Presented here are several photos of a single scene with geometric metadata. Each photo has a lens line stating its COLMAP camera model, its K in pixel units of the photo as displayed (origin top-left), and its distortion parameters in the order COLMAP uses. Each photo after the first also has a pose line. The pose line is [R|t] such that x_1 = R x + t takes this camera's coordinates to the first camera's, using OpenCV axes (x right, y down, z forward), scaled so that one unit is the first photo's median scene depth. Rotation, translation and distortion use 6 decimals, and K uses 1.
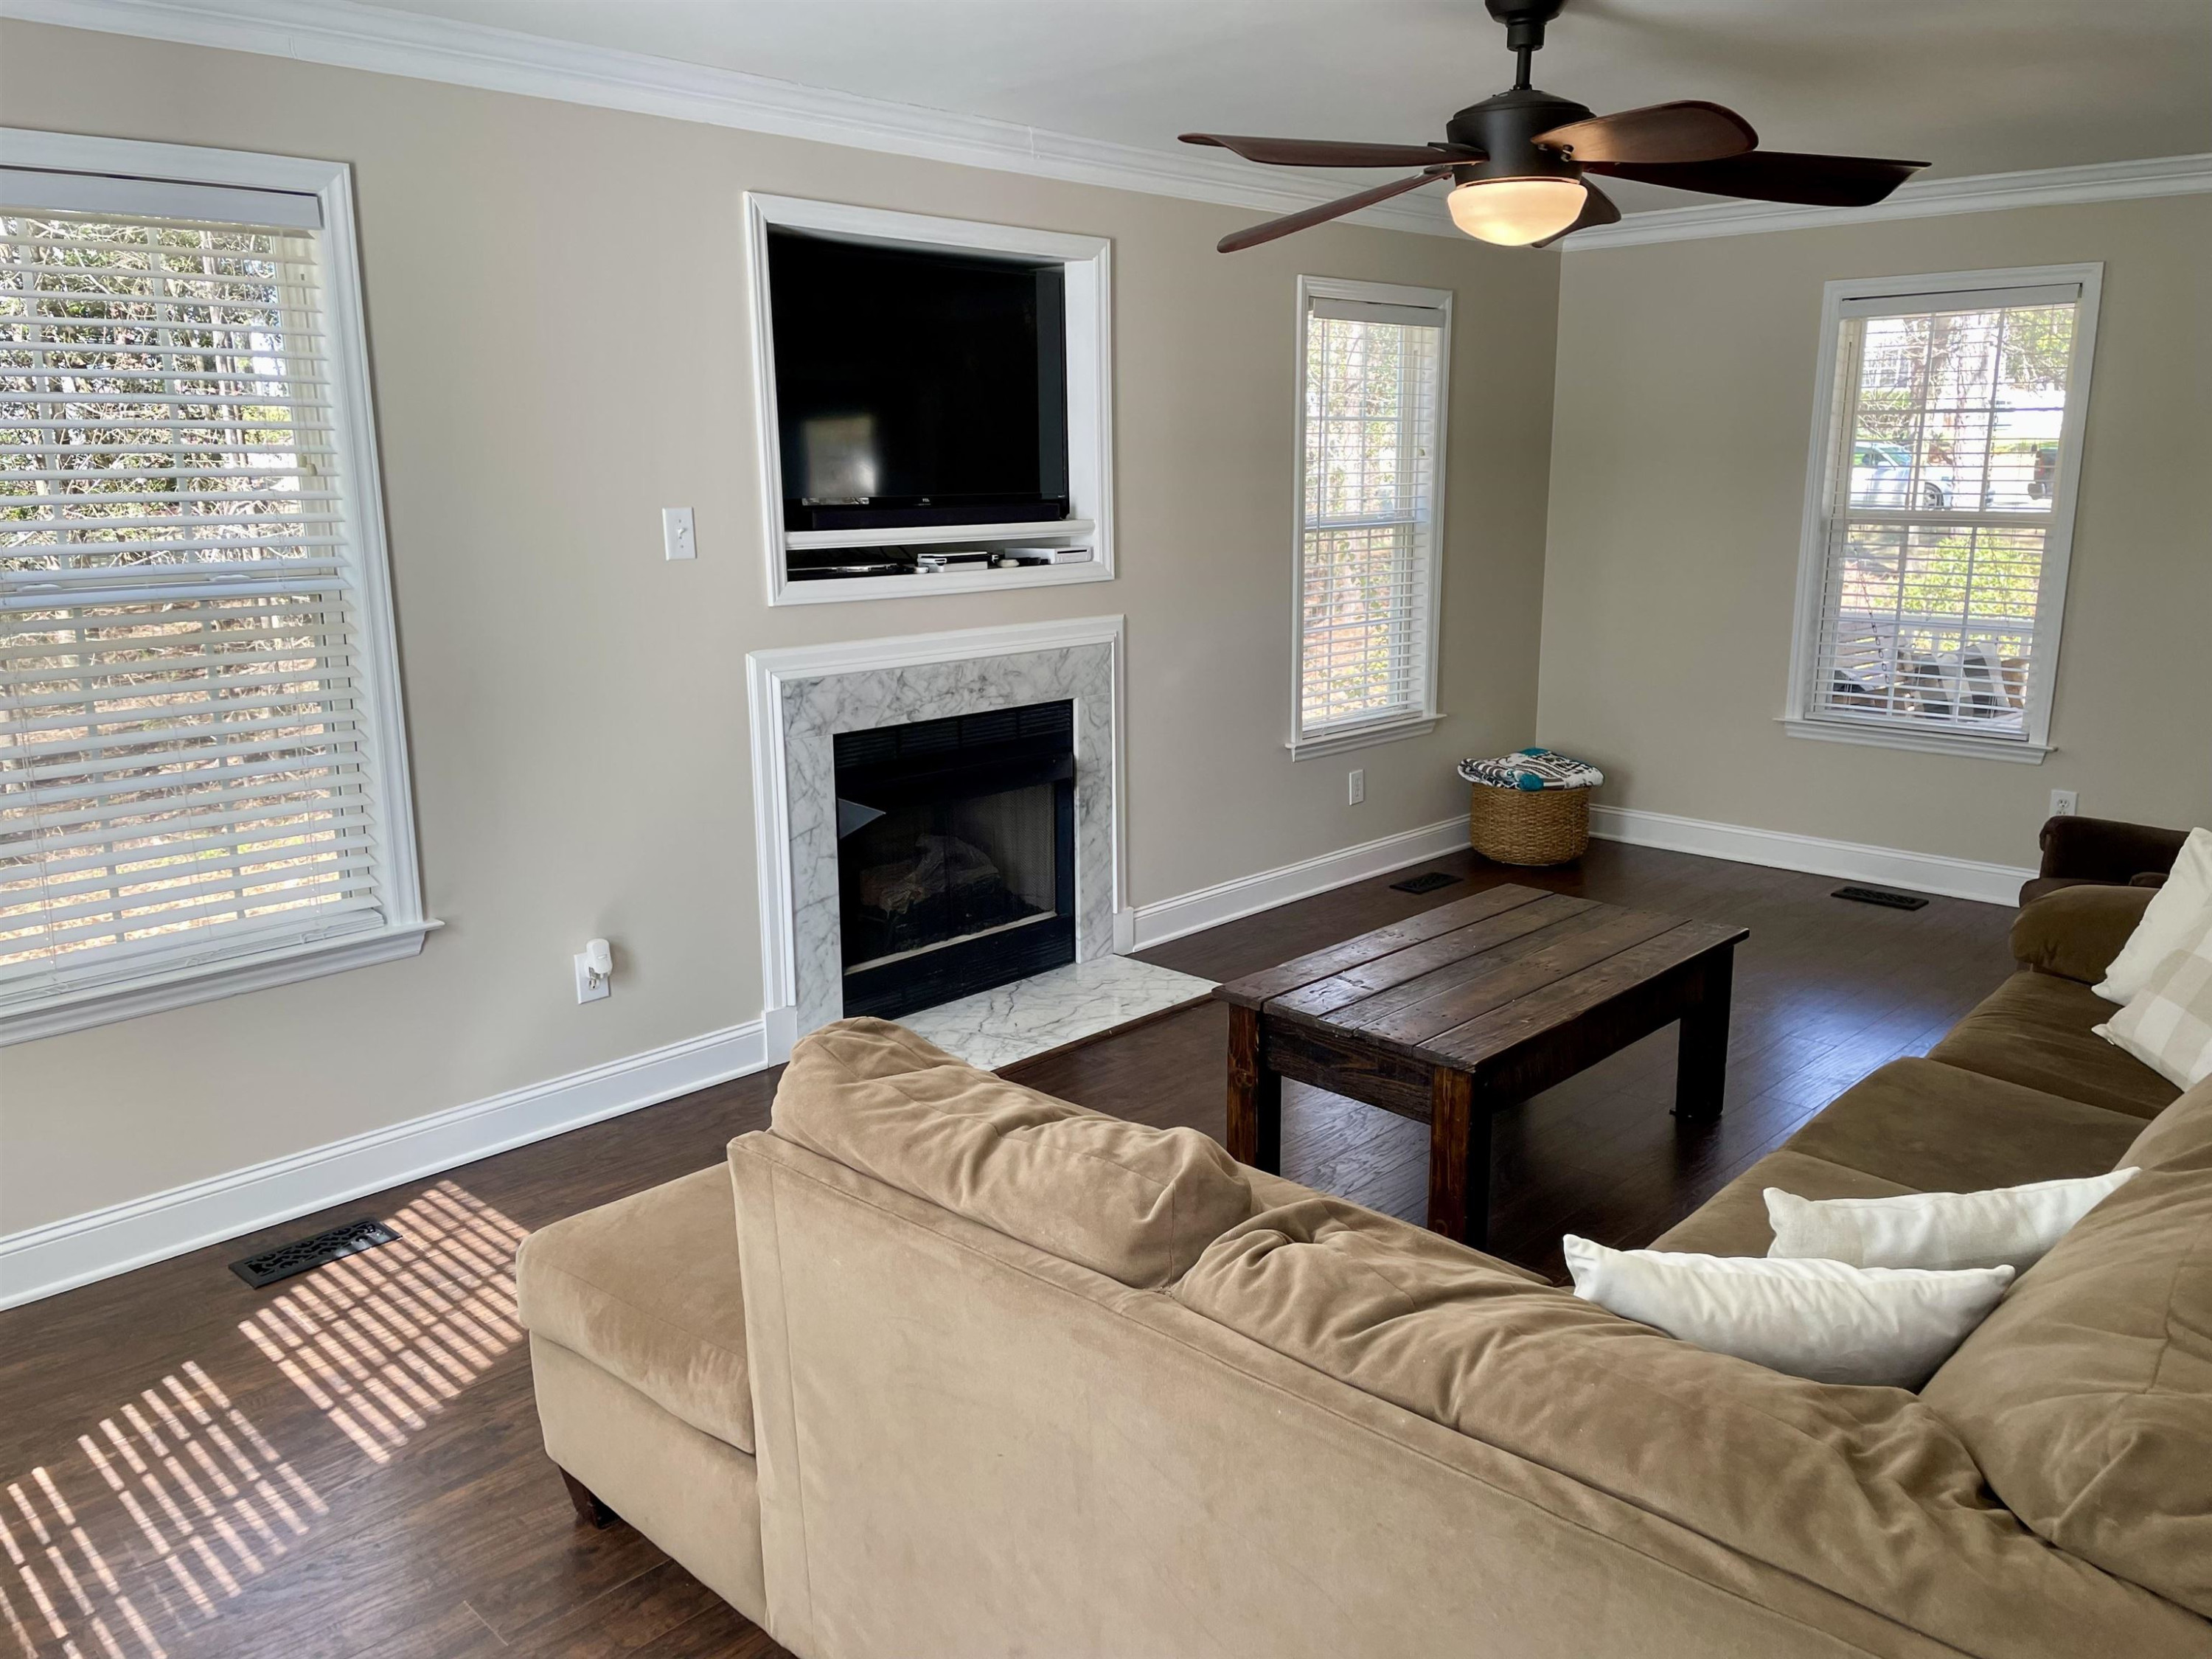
lens RADIAL K [[1662.0, 0, 1114.0], [0, 1662.0, 813.8], [0, 0, 1]] dist [0.097404, -0.126377]
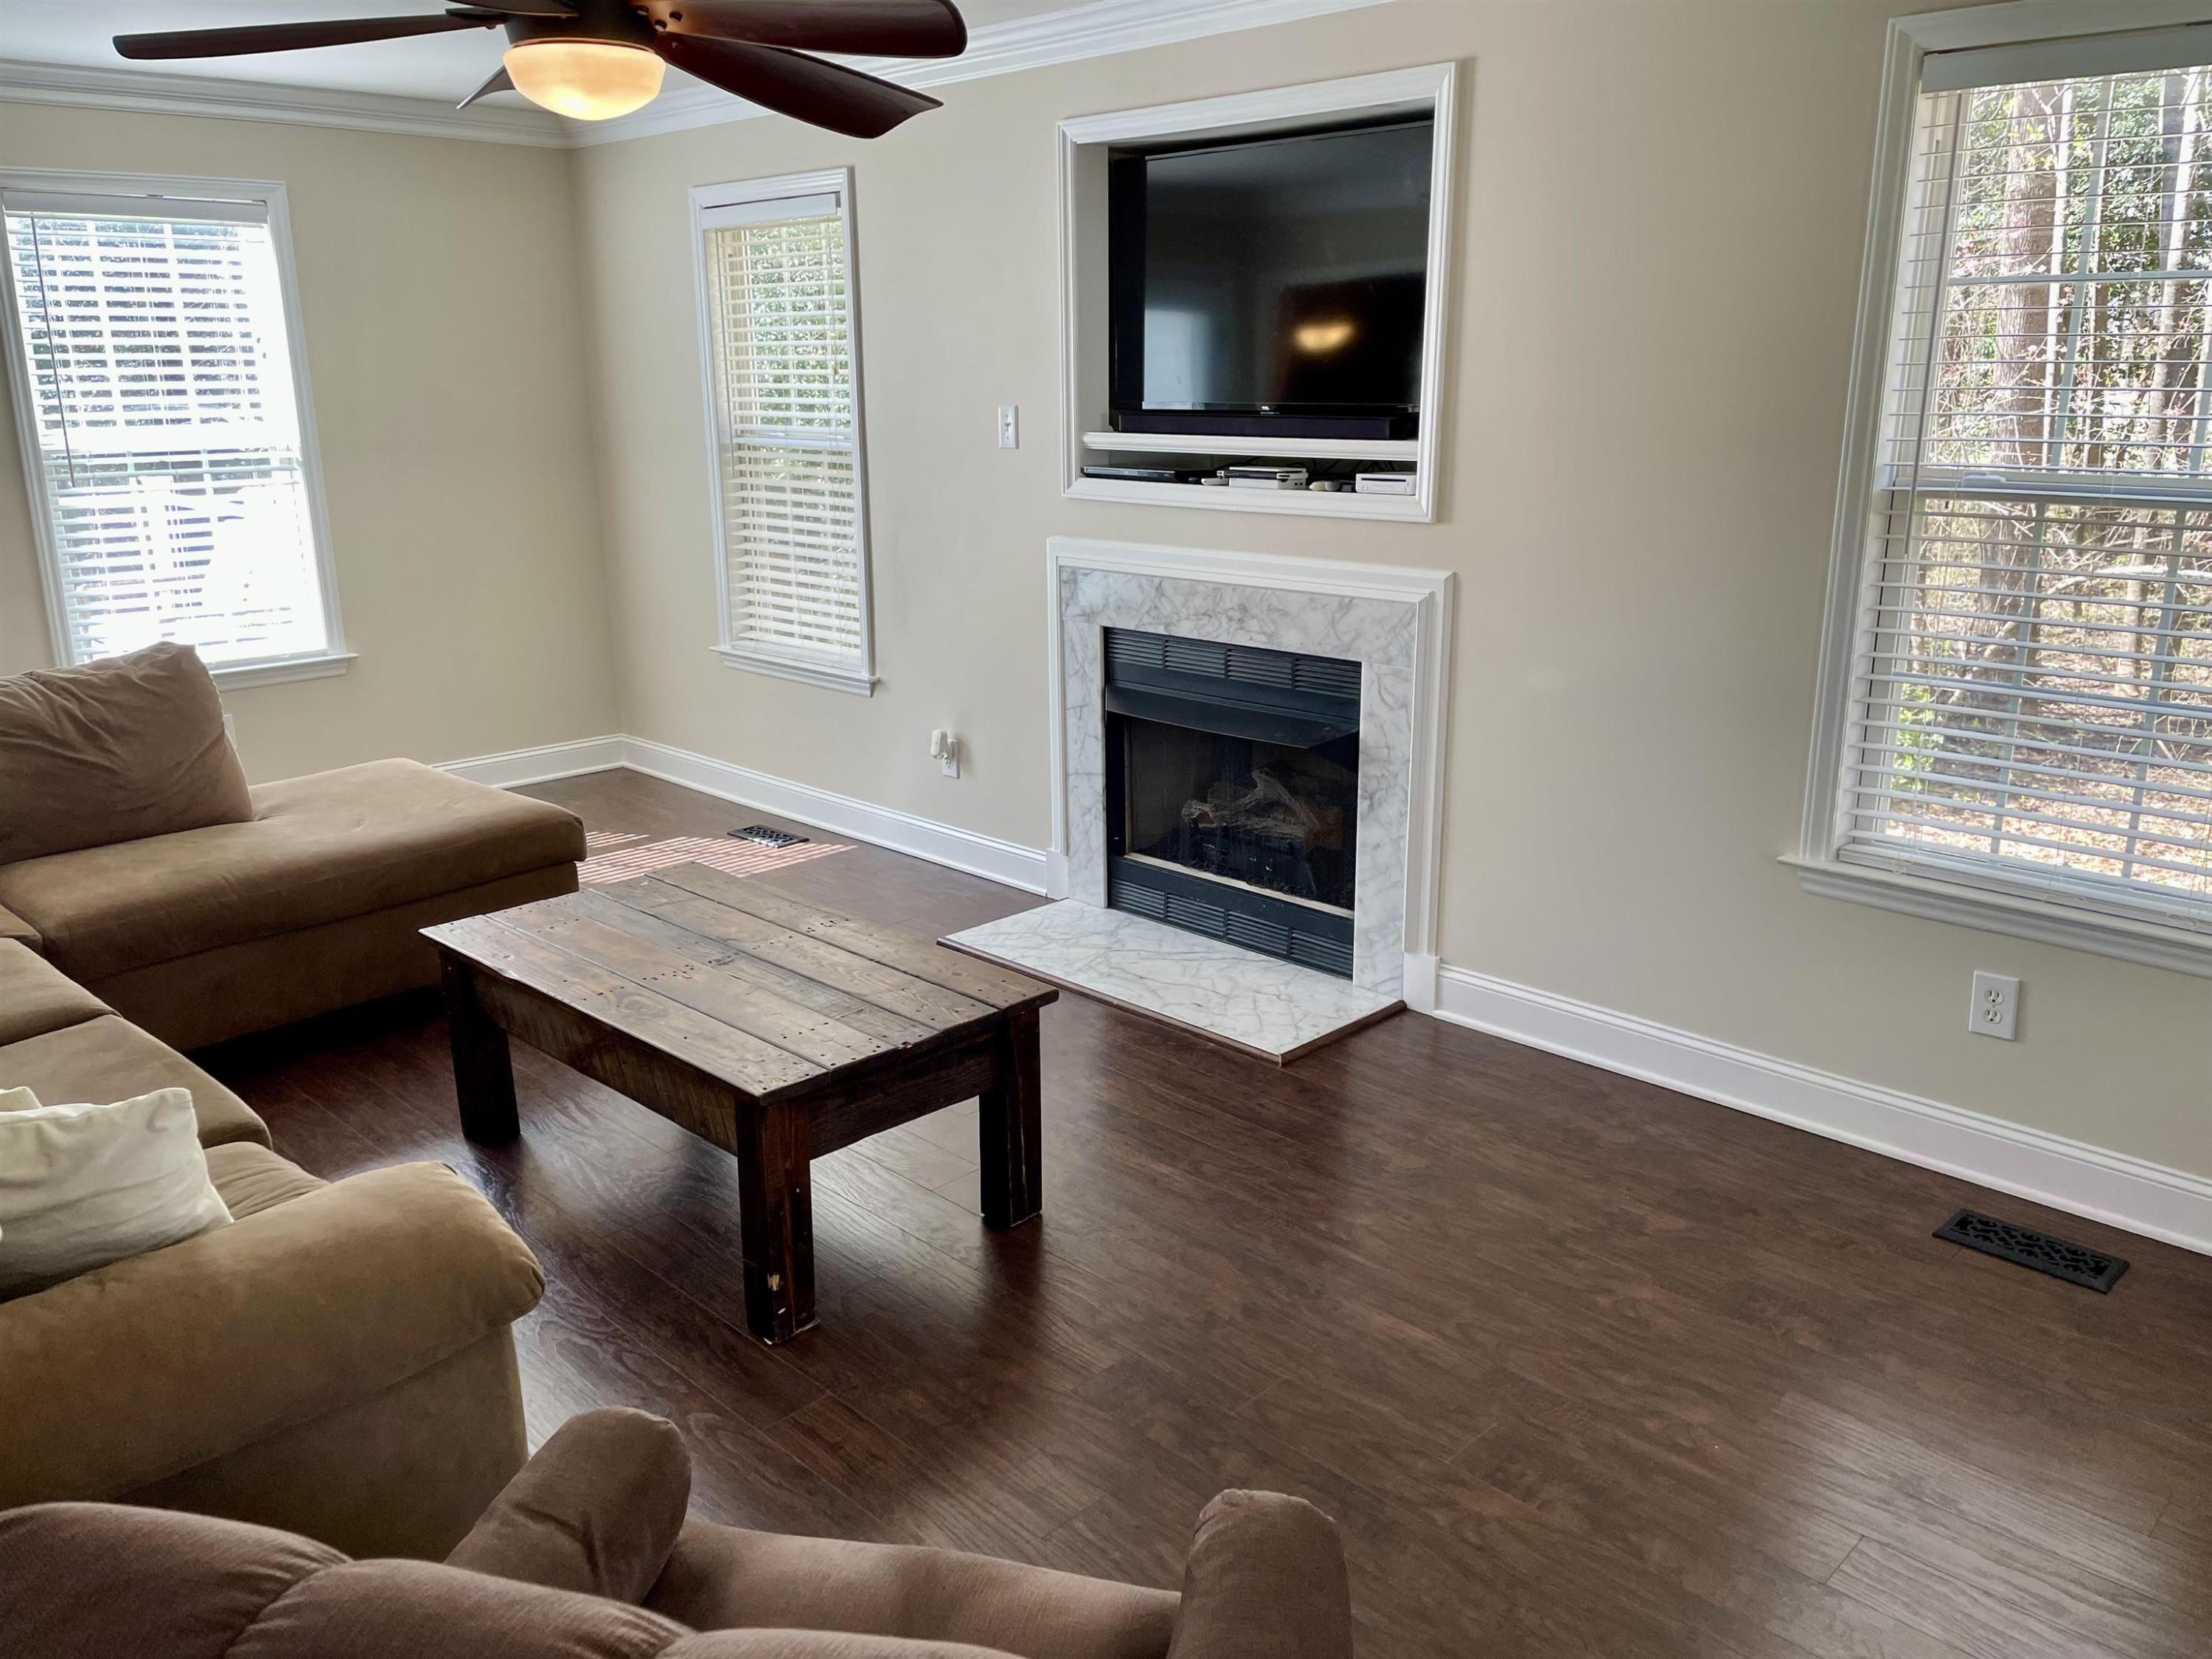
lens RADIAL K [[1662.0, 0, 1114.0], [0, 1662.0, 813.8], [0, 0, 1]] dist [0.097404, -0.126377]
pose [[-0.006995, 0.262362, -0.964944, 0.836592], [-0.207961, 0.943488, 0.258036, -0.197465], [0.978112, 0.202476, 0.047962, 0.918938]]
